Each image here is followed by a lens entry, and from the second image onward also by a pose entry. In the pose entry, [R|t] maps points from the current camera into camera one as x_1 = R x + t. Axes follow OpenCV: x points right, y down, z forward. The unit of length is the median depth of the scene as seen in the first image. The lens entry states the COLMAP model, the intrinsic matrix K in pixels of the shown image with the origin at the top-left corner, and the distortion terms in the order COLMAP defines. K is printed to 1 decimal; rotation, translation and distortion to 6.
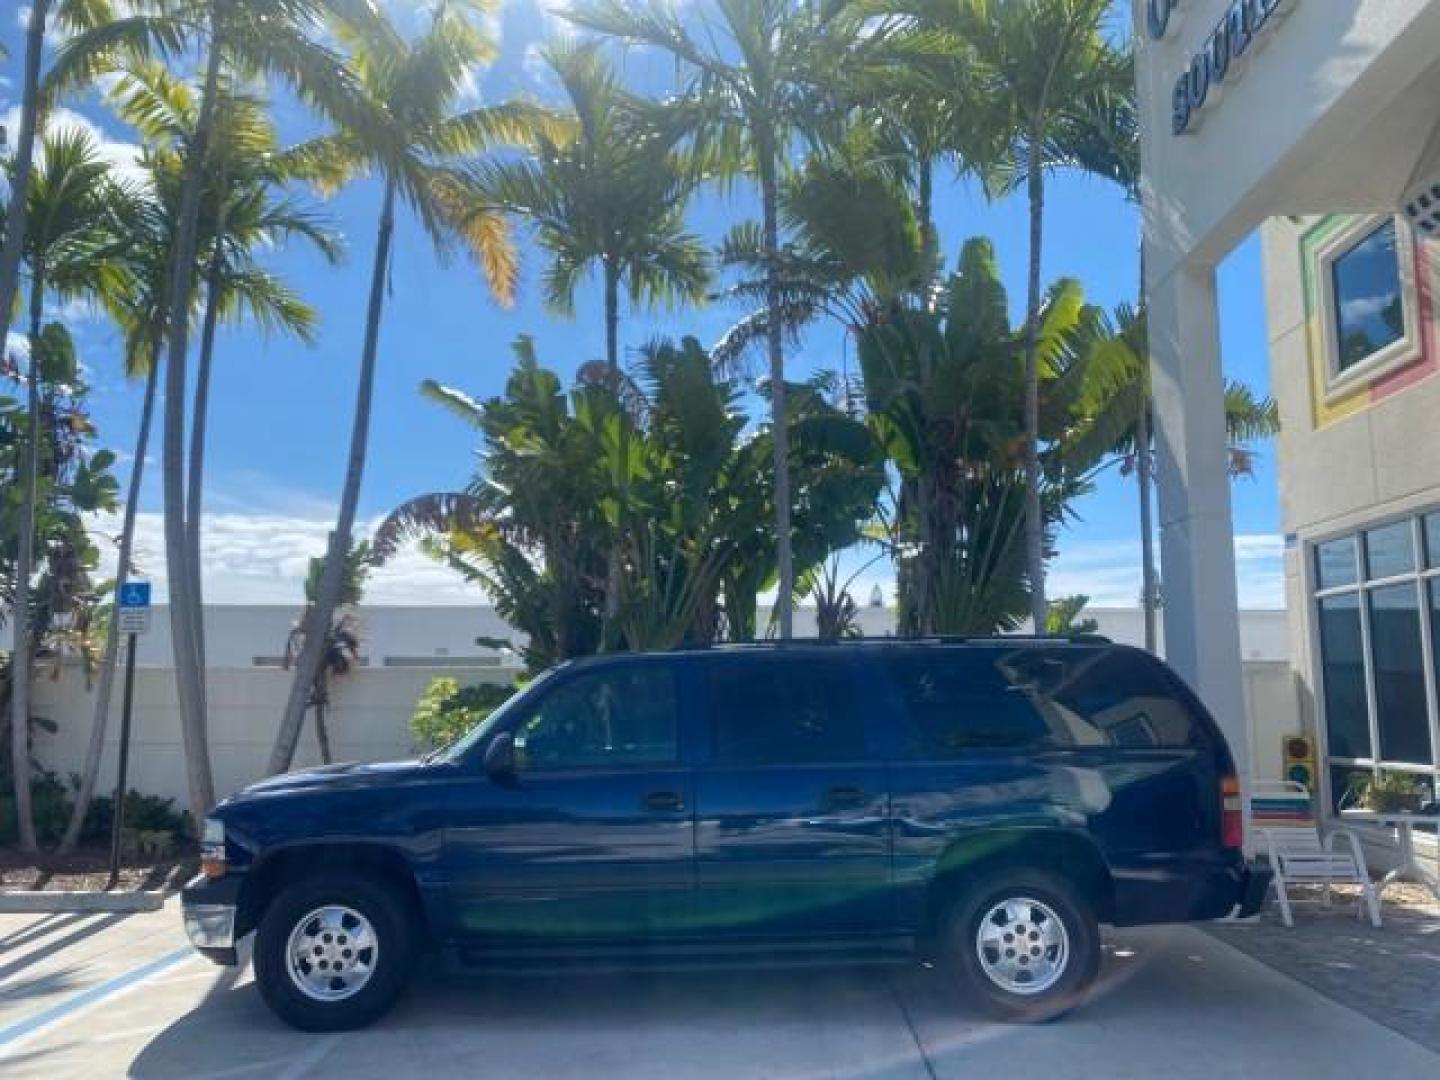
lens RADIAL K [[1104.9, 0, 713.2], [0, 1104.9, 537.7], [0, 0, 1]] dist [0.008592, -0.000397]
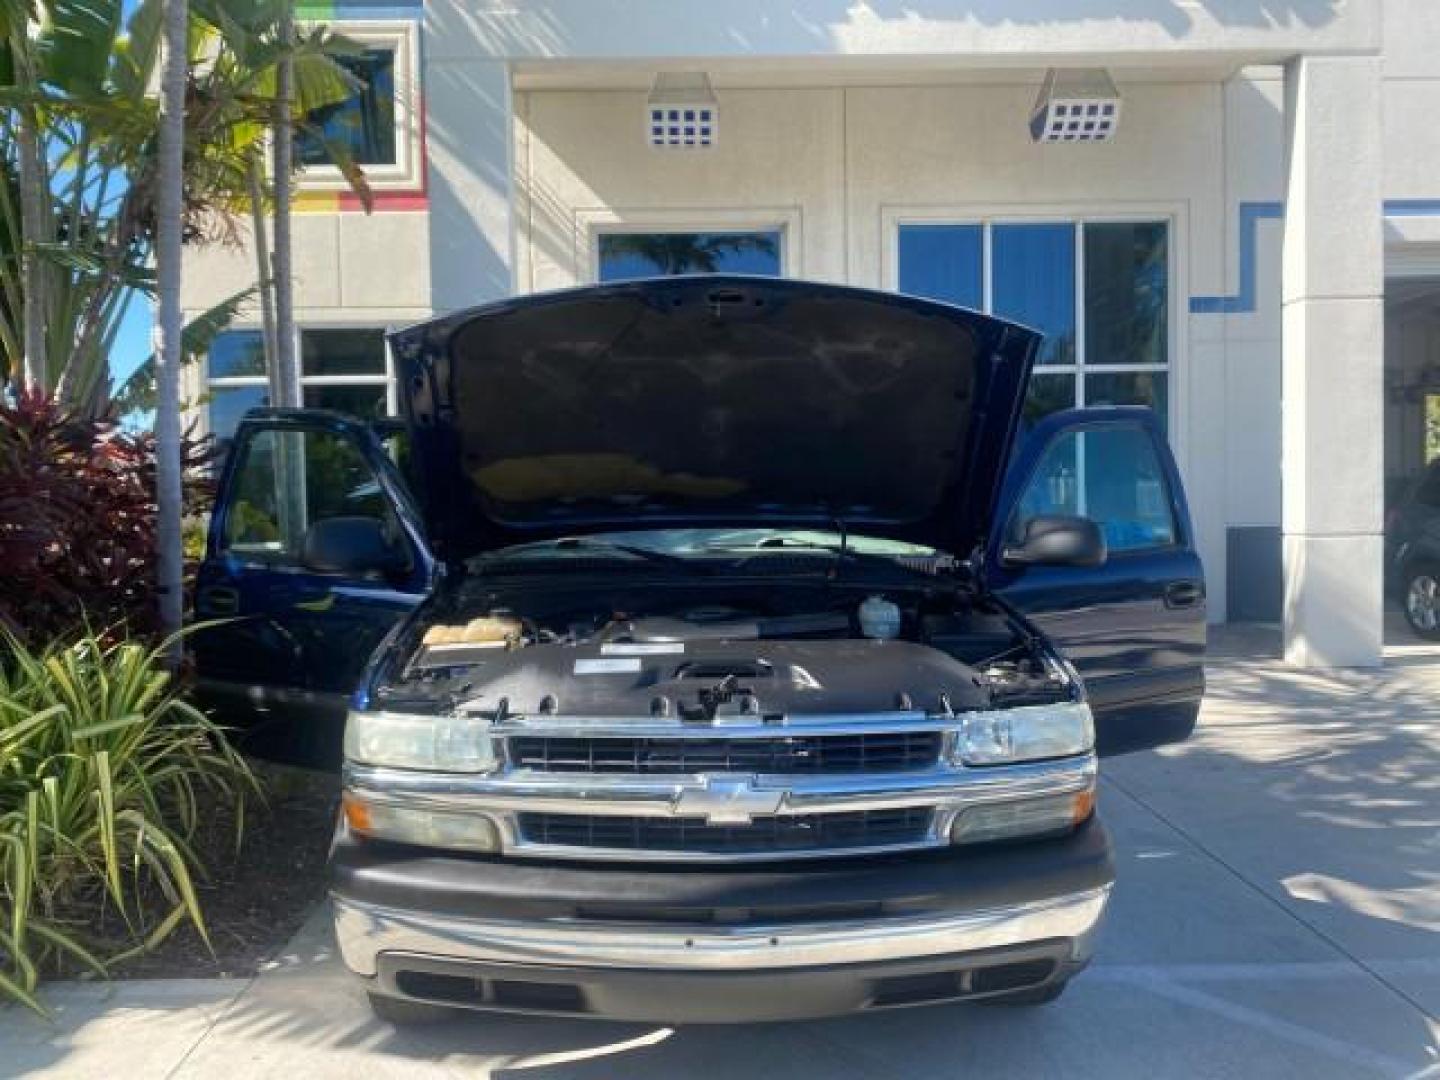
lens RADIAL K [[1101.4, 0, 729.0], [0, 1101.4, 534.1], [0, 0, 1]] dist [-0.001846, -0.001990]
pose [[-0.050238, -0.038147, 0.998008, -0.467580], [-0.133744, 0.990527, 0.031129, 0.097743], [-0.989742, -0.131914, -0.054864, 0.612123]]
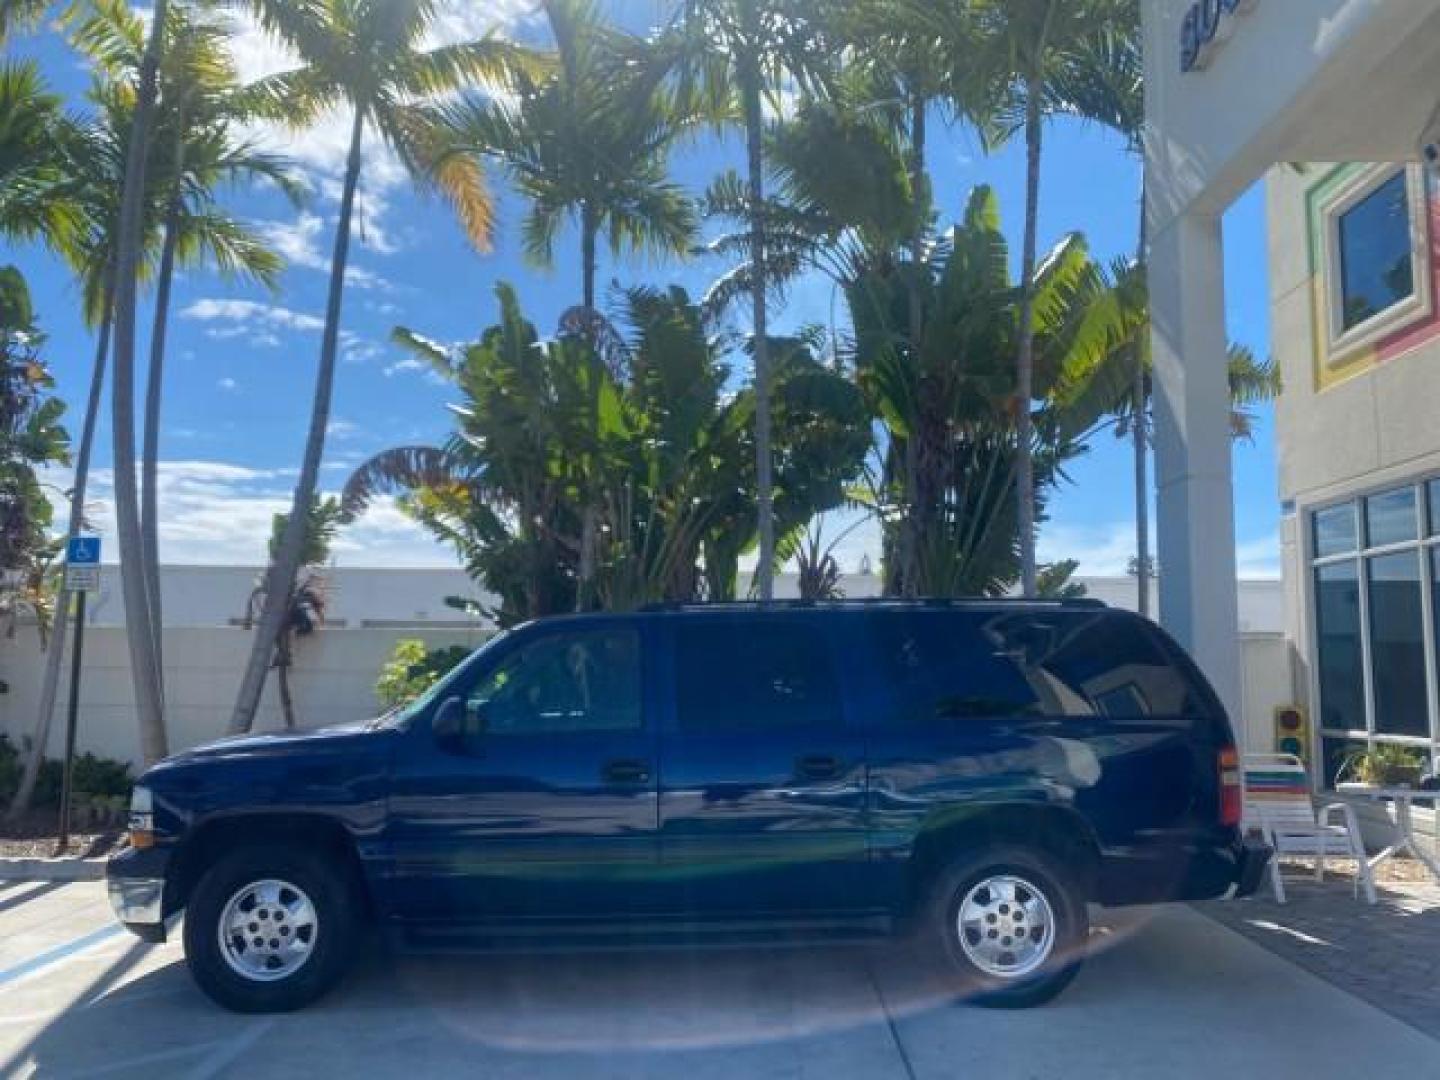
lens RADIAL K [[1106.0, 0, 715.6], [0, 1106.0, 539.8], [0, 0, 1]] dist [0.007082, -0.004276]
pose [[0.999886, 0.009908, 0.011413, 0.009580], [-0.010254, 0.999477, 0.030670, 0.007086], [-0.011103, -0.030783, 0.999464, 0.036778]]
